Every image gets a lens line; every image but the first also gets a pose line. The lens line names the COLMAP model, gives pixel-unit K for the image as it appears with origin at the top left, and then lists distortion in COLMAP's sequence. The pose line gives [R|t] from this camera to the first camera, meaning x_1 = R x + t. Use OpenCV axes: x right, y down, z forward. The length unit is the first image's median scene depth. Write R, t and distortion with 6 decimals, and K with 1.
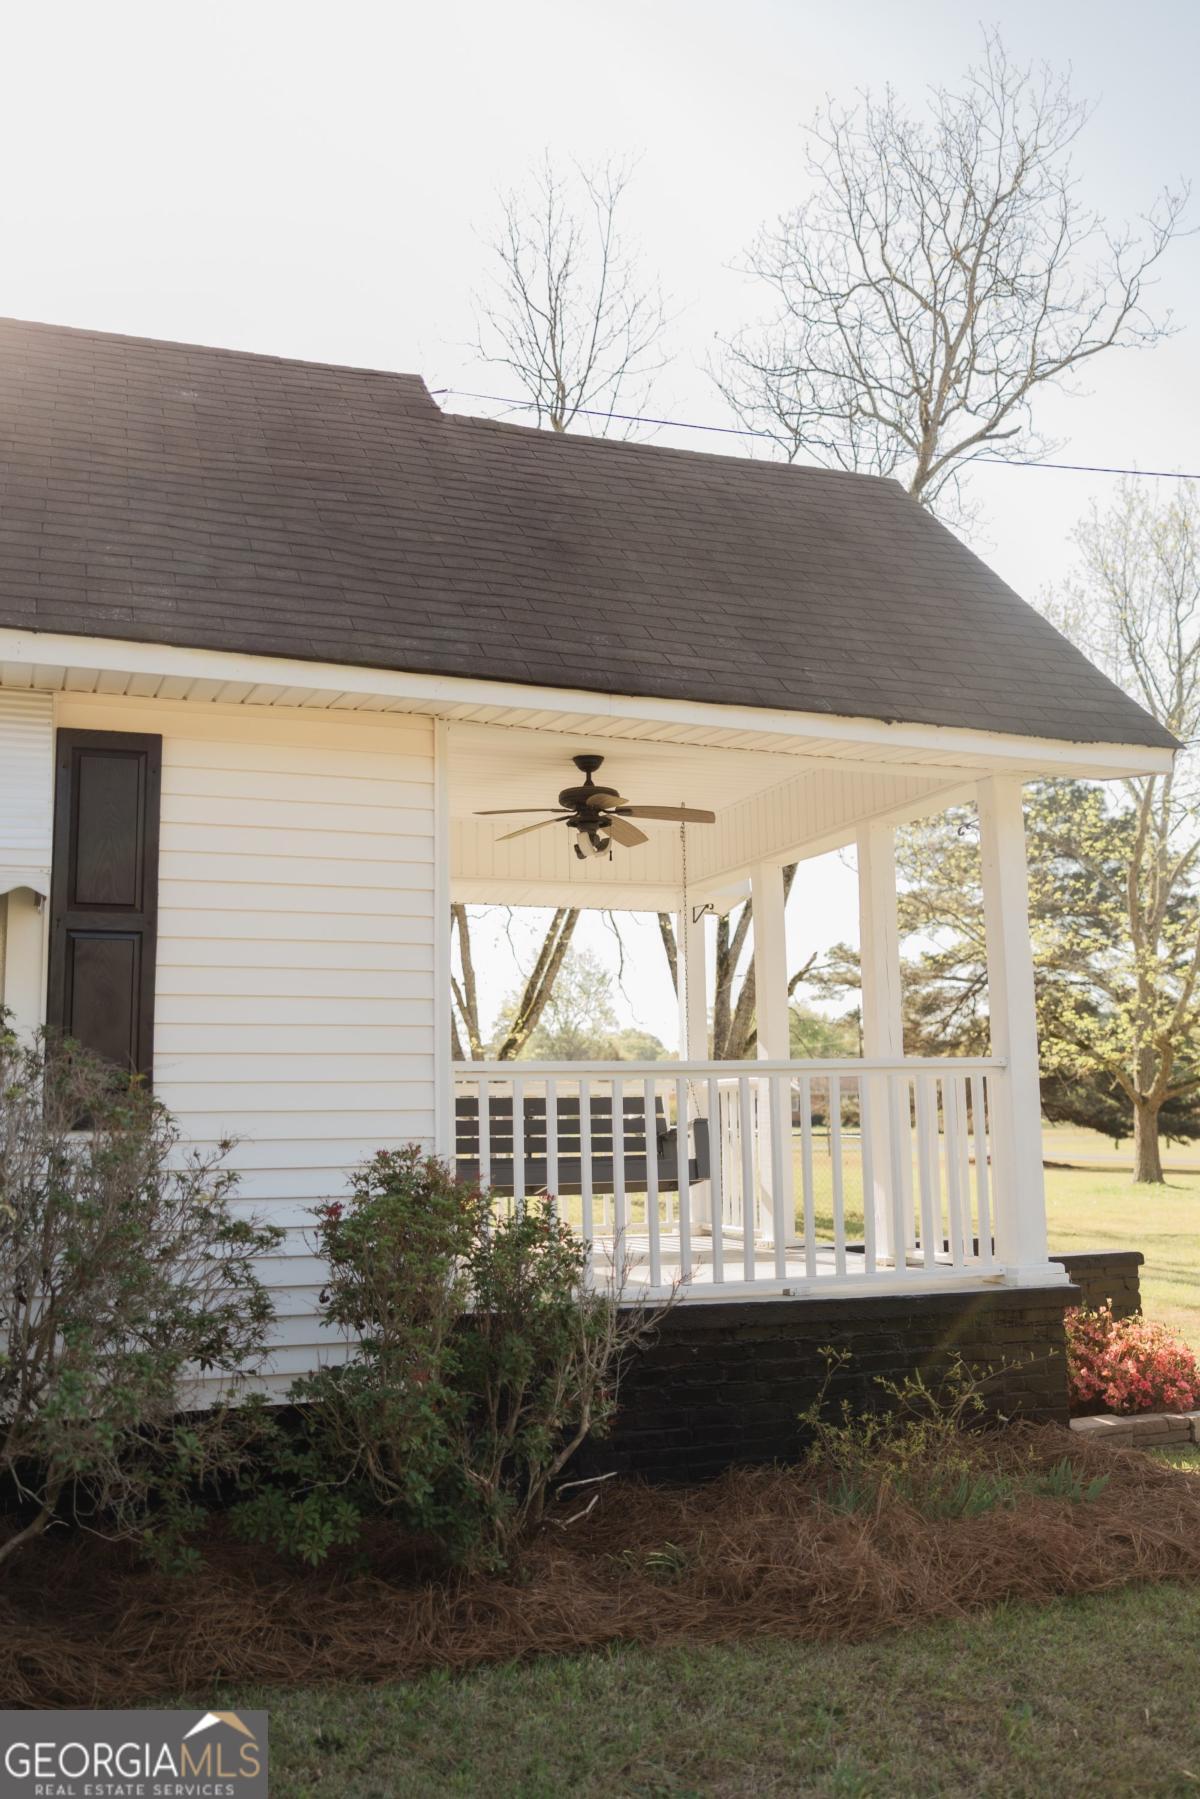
lens RADIAL K [[1519.2, 0, 587.5], [0, 1519.2, 909.5], [0, 0, 1]] dist [0.006686, 0.007865]
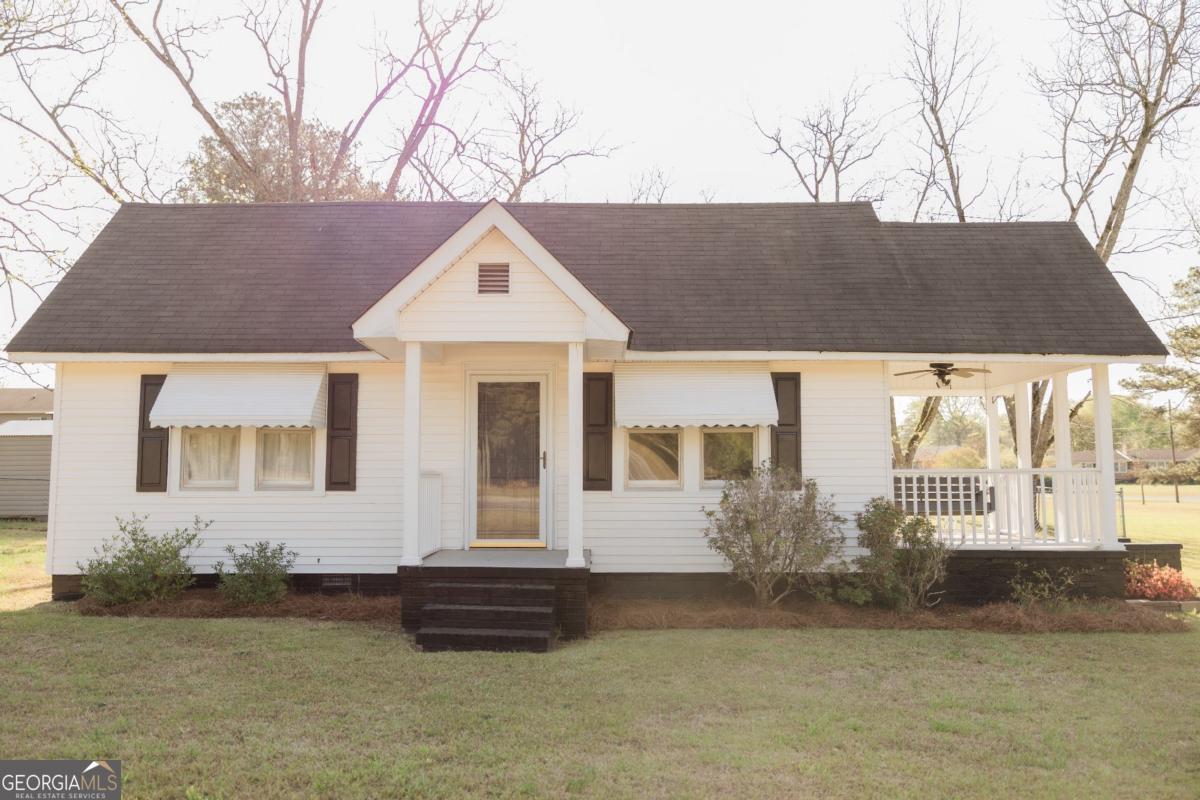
lens RADIAL K [[1013.4, 0, 614.3], [0, 1013.4, 385.2], [0, 0, 1]] dist [0.006686, 0.007865]
pose [[0.942615, -0.018627, -0.333363, 0.063942], [0.035414, 0.998388, 0.044350, -0.167963], [0.331999, -0.053610, 0.941755, -1.032695]]
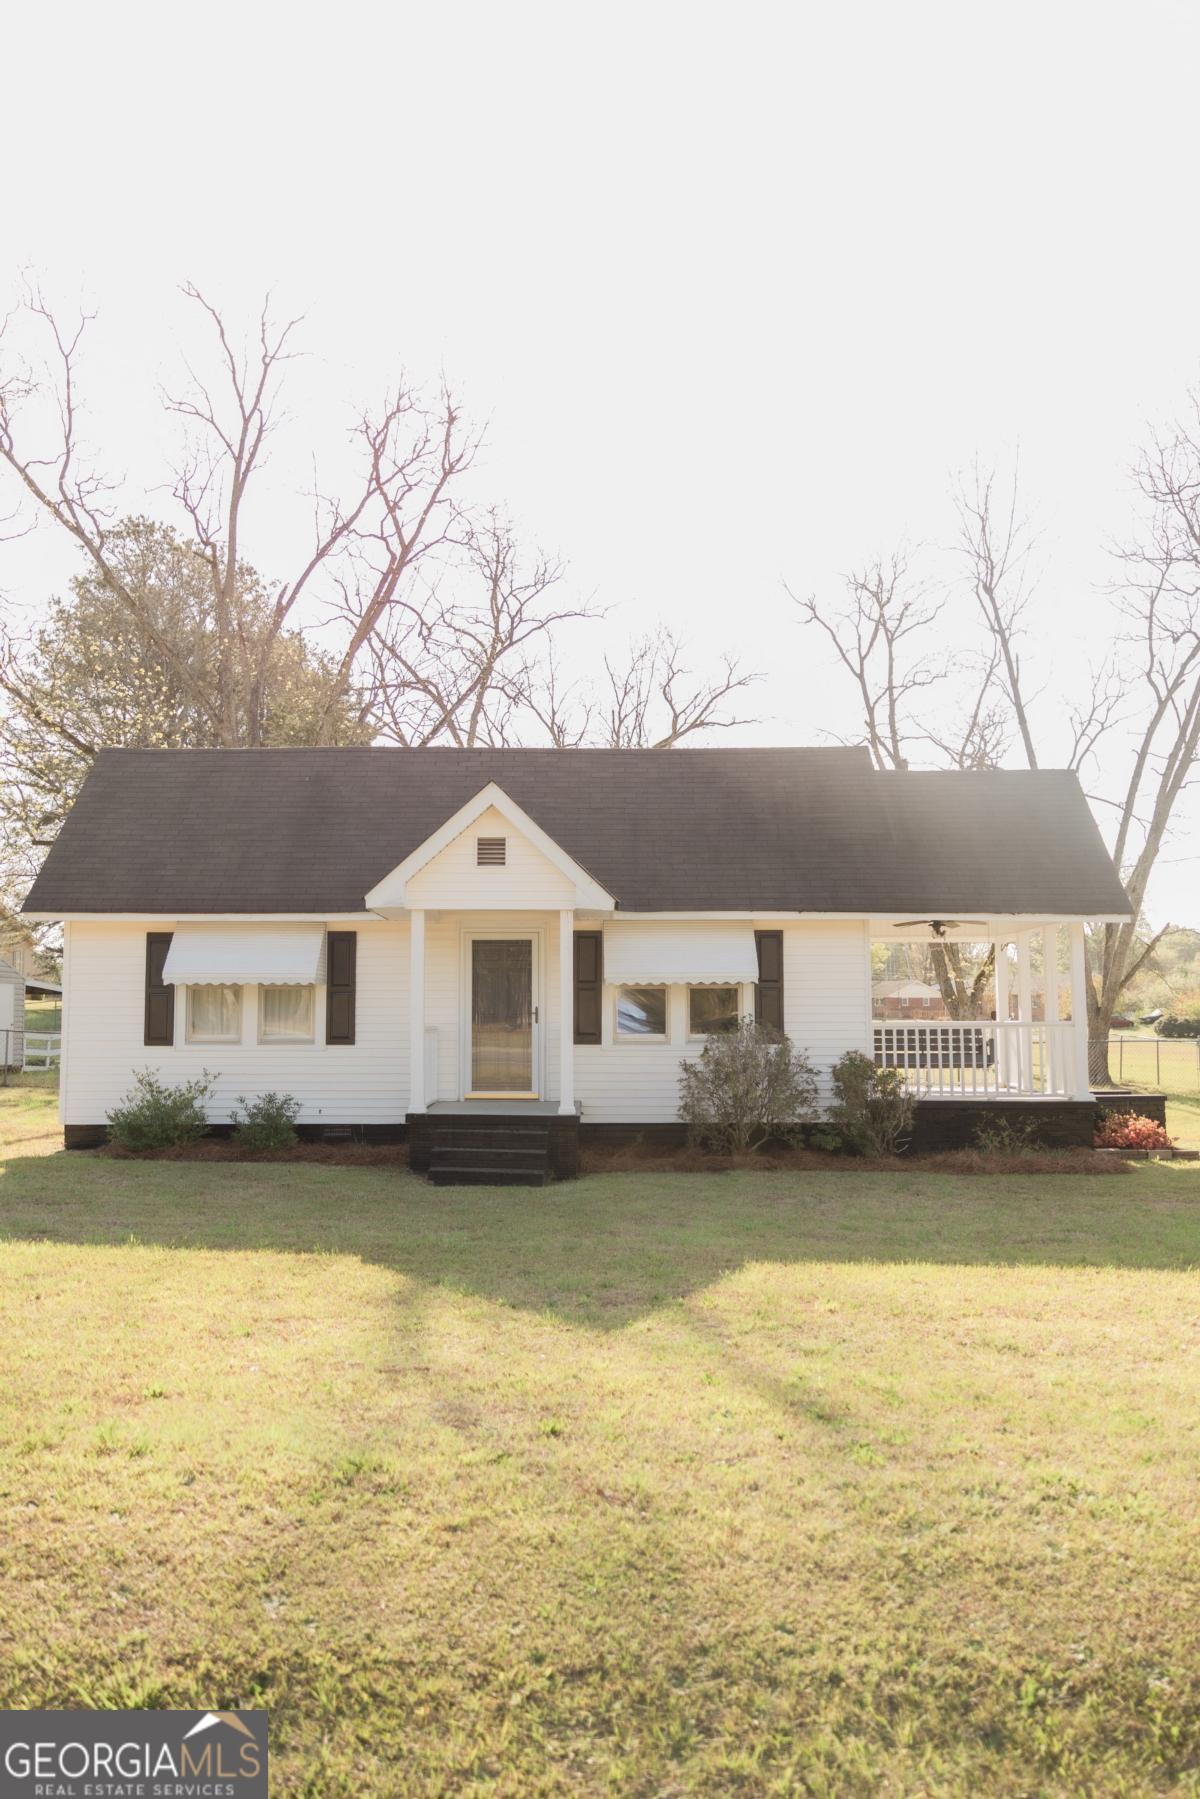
lens RADIAL K [[1469.7, 0, 606.2], [0, 1469.7, 916.1], [0, 0, 1]] dist [0.009118, 0.024578]
pose [[0.940033, -0.012001, -0.340872, 0.403574], [0.037200, 0.997026, 0.067487, -0.325228], [0.339049, -0.076120, 0.937684, -1.899286]]
